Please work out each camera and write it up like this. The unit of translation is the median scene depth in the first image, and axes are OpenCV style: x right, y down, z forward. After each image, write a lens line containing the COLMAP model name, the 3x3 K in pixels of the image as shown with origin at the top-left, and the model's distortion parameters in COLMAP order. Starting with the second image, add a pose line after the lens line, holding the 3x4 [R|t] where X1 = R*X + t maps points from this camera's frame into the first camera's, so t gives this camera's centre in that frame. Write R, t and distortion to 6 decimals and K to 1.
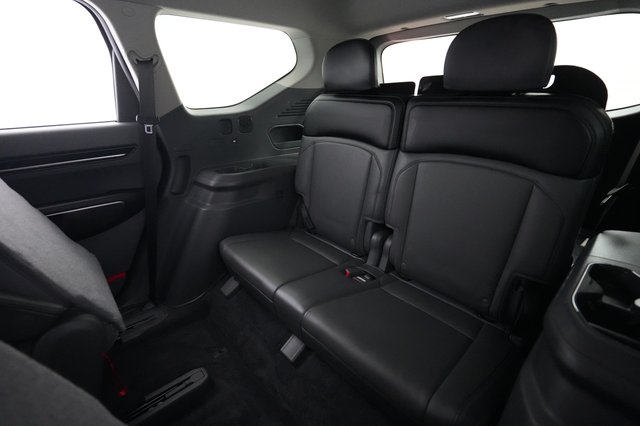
lens RADIAL K [[296.3, 0, 320.0], [0, 296.3, 213.0], [0, 0, 1]] dist [0.001207, 0.000273]
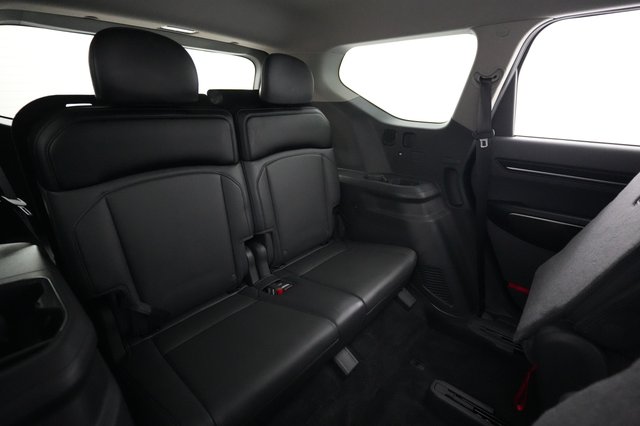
lens RADIAL K [[307.8, 0, 320.0], [0, 307.8, 213.0], [0, 0, 1]] dist [-0.001156, -0.000110]
pose [[-0.128071, -0.336582, 0.932904, -0.827726], [0.368204, 0.857284, 0.359847, -0.349446], [-0.920882, 0.389585, 0.014137, 0.830832]]
